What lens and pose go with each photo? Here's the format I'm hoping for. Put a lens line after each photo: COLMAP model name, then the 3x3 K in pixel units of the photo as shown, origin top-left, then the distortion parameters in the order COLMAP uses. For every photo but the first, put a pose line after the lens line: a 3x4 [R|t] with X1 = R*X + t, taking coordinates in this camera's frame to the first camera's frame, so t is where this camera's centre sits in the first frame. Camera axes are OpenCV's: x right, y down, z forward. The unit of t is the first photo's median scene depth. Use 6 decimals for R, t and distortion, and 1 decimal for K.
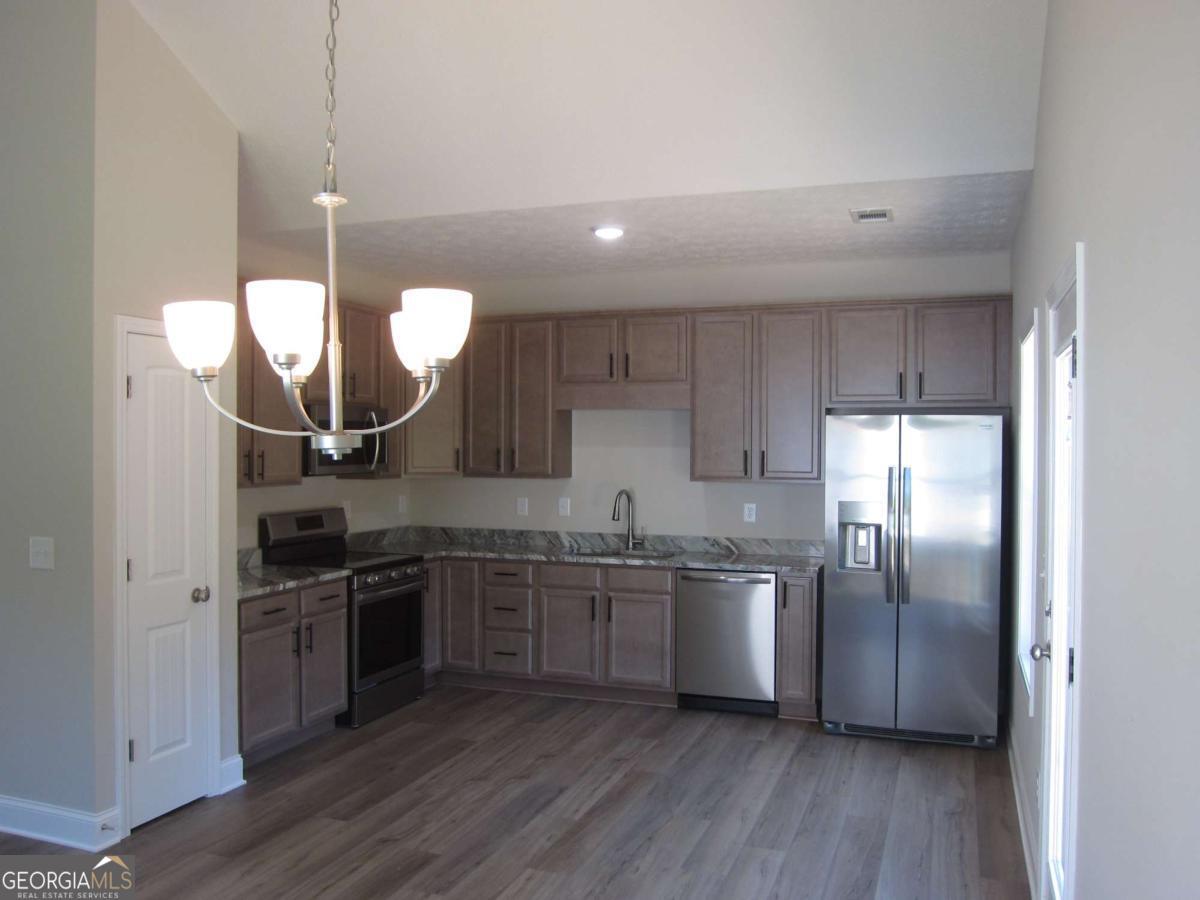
lens RADIAL K [[985.8, 0, 600.0], [0, 985.8, 450.0], [0, 0, 1]] dist [-0.053133, 0.012125]
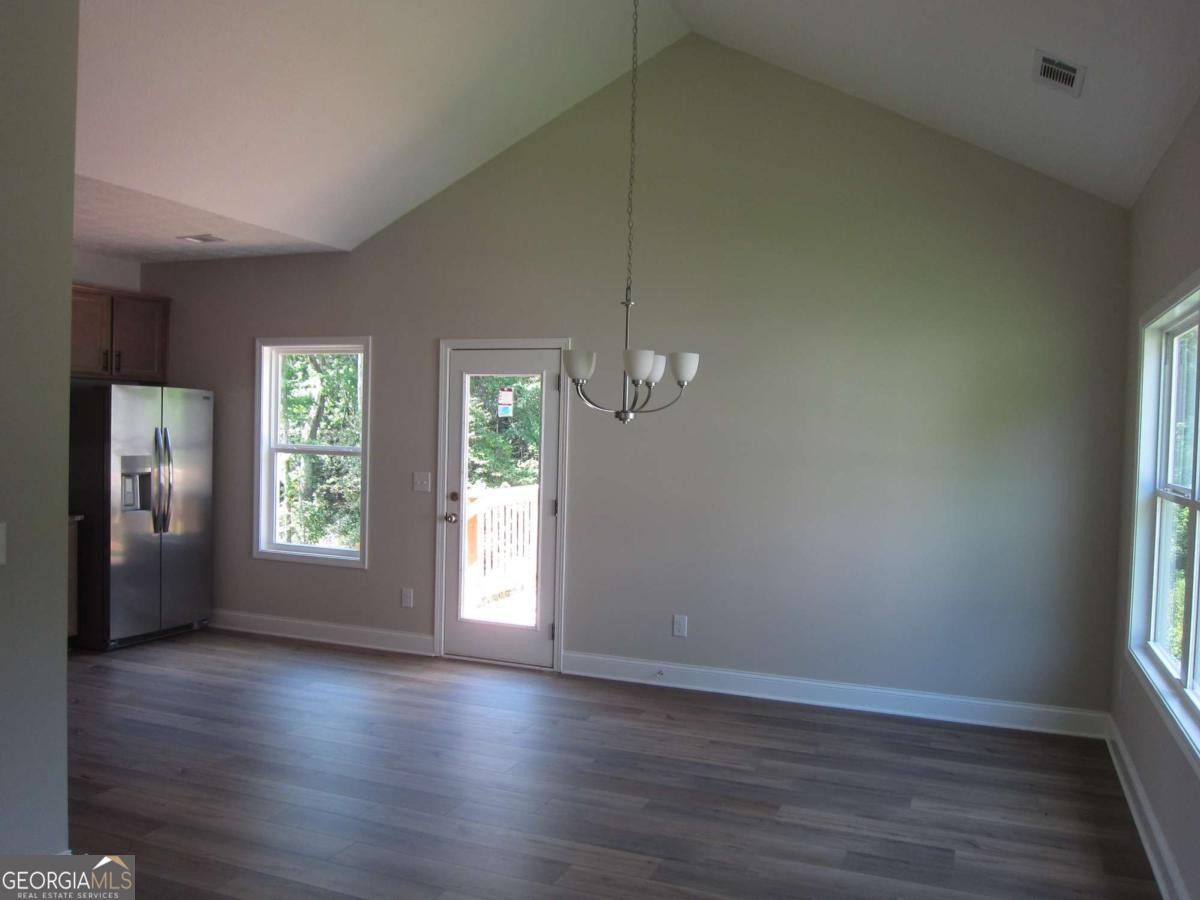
lens RADIAL K [[985.8, 0, 600.0], [0, 985.8, 450.0], [0, 0, 1]] dist [-0.053133, 0.012125]
pose [[0.032229, -0.024326, 0.999184, -0.931431], [-0.014688, 0.999584, 0.024810, 0.006537], [-0.999373, -0.015475, 0.031858, 0.371352]]
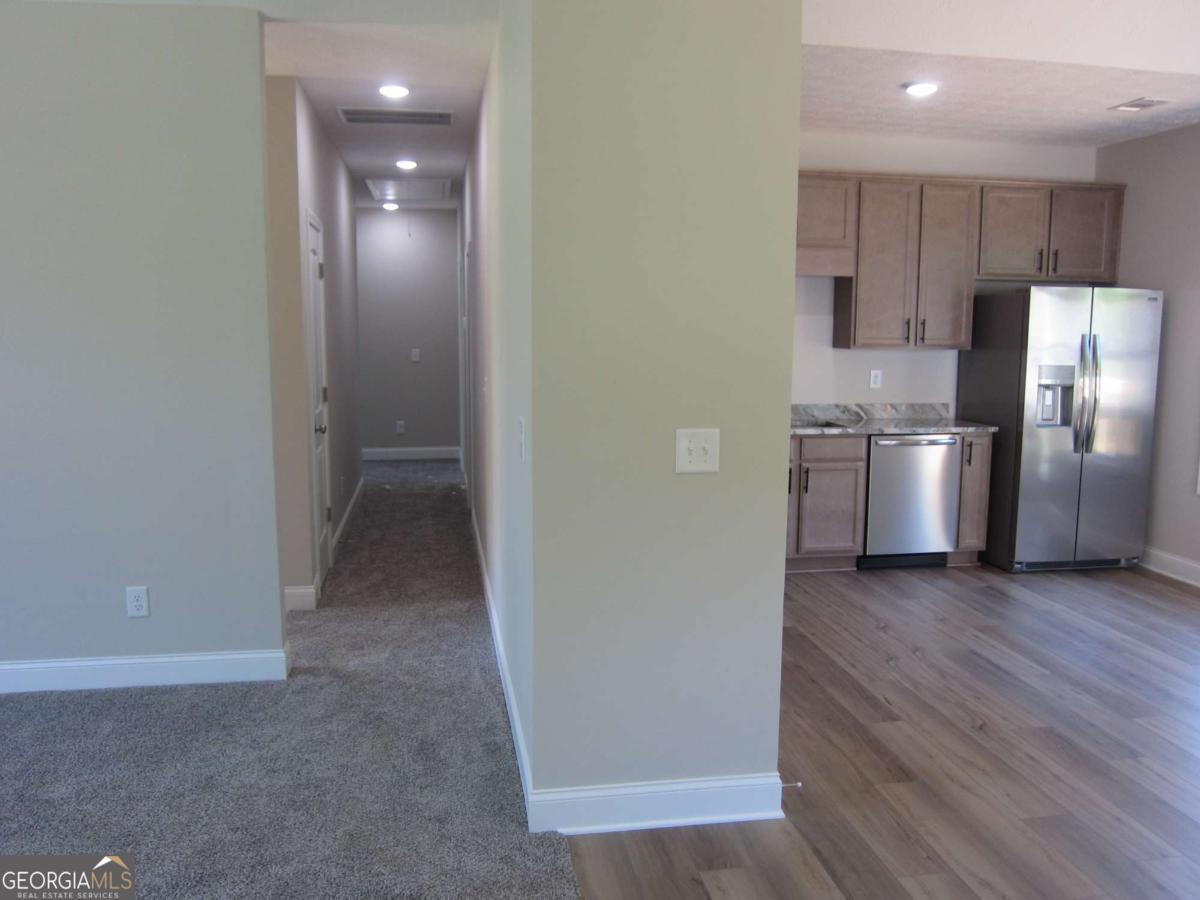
lens RADIAL K [[985.8, 0, 600.0], [0, 985.8, 450.0], [0, 0, 1]] dist [-0.053133, 0.012125]
pose [[0.868050, -0.062081, 0.492580, -0.727338], [-0.000375, 0.992069, 0.125694, 0.009217], [-0.496477, -0.109293, 0.861142, 0.289677]]
